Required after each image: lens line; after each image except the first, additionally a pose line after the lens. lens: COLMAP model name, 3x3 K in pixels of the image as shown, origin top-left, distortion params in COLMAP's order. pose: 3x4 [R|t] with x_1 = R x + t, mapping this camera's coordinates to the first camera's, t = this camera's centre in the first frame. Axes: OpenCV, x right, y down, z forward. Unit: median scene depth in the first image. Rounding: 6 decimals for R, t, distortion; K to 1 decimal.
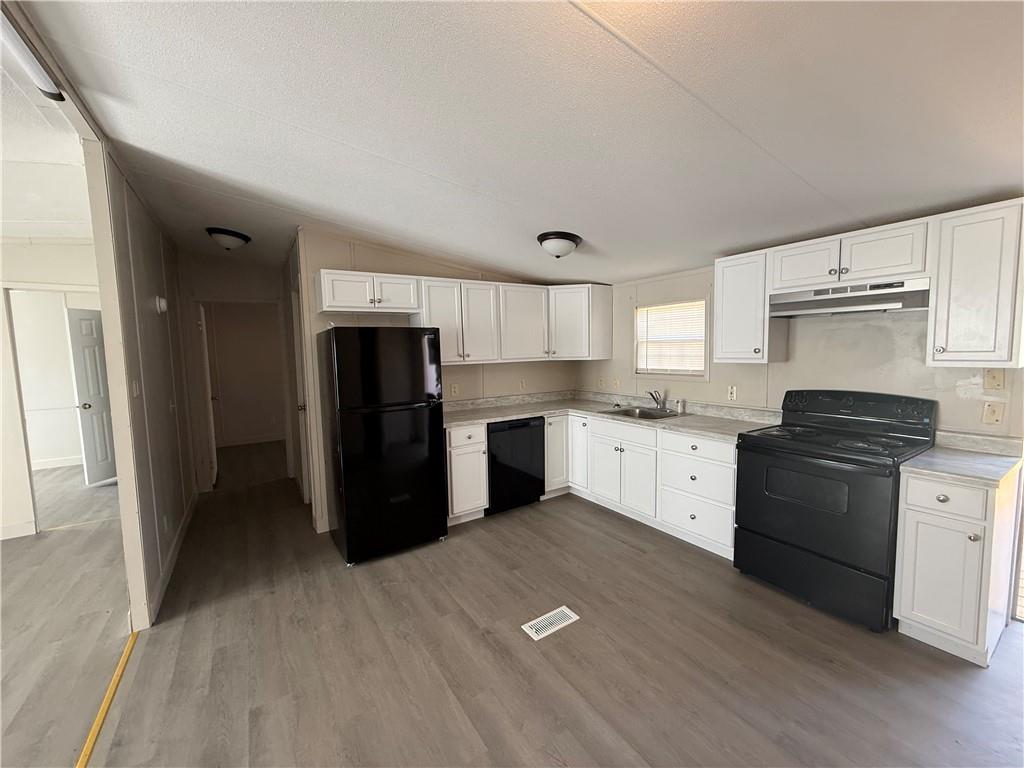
lens RADIAL K [[407.4, 0, 510.9], [0, 407.4, 381.3], [0, 0, 1]] dist [-0.000034, 0.000065]
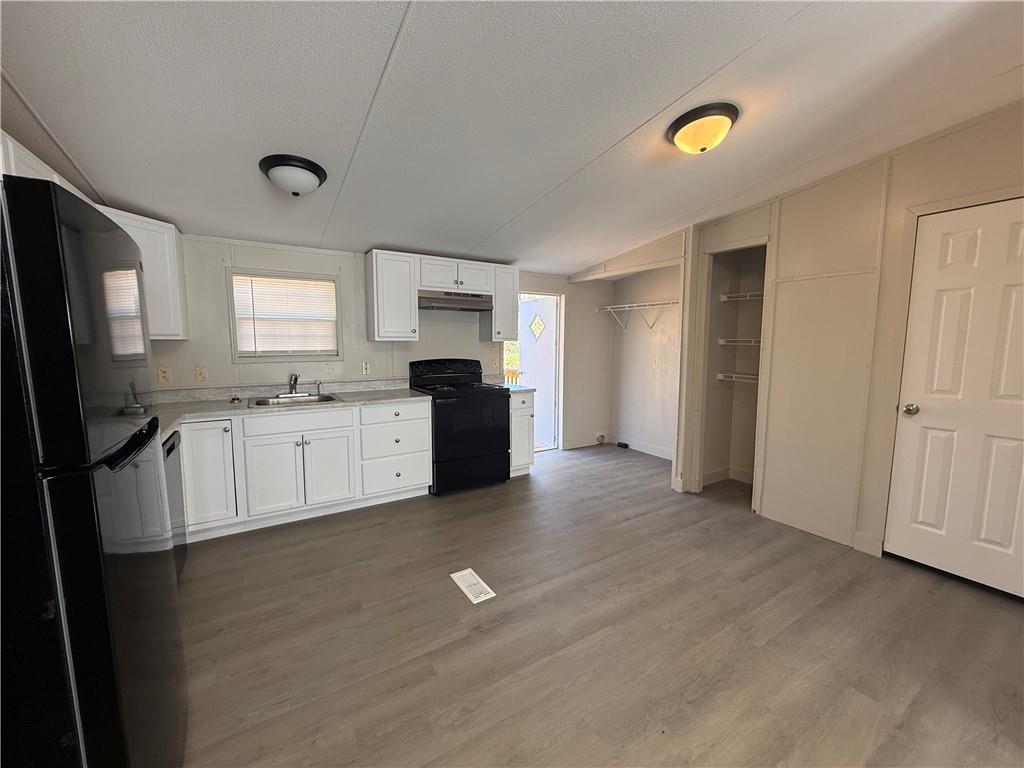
lens RADIAL K [[407.4, 0, 510.9], [0, 407.4, 381.3], [0, 0, 1]] dist [-0.000034, 0.000065]
pose [[0.021192, -0.080833, 0.996502, -0.607073], [0.074503, 0.994083, 0.079052, 0.004209], [-0.996996, 0.072567, 0.027088, 0.574517]]
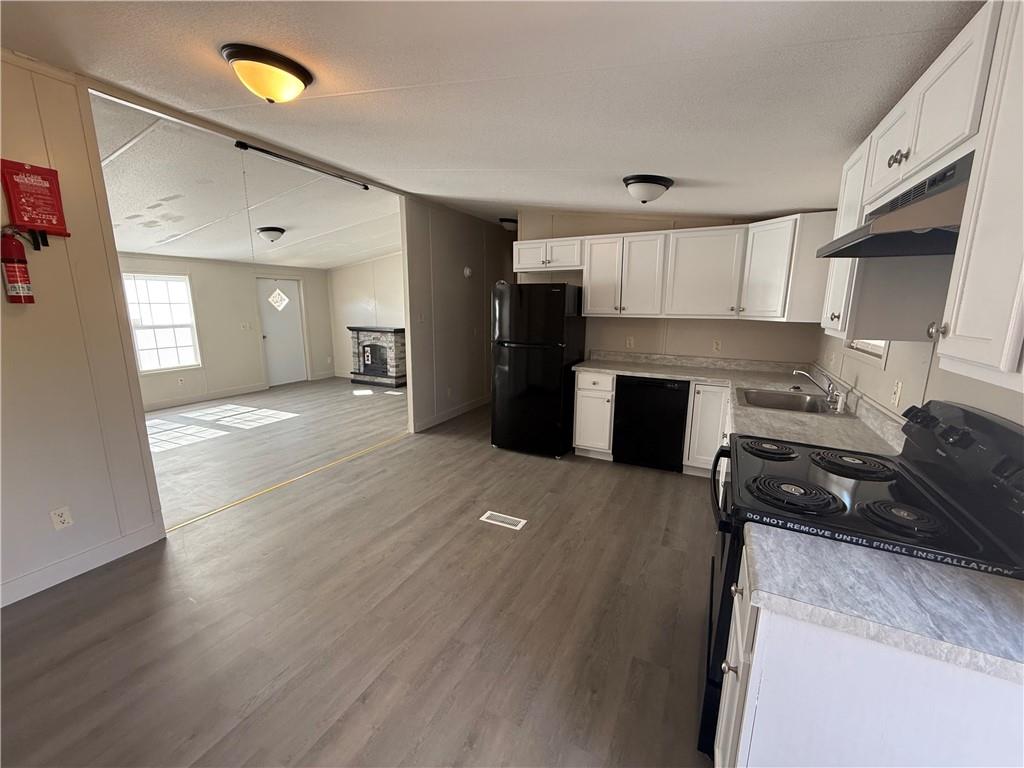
lens RADIAL K [[407.4, 0, 510.9], [0, 407.4, 381.3], [0, 0, 1]] dist [-0.000034, 0.000065]
pose [[0.500765, 0.189141, -0.844666, 0.760475], [-0.085718, 0.981873, 0.169047, -0.037609], [0.861329, -0.012250, 0.507901, 0.258509]]
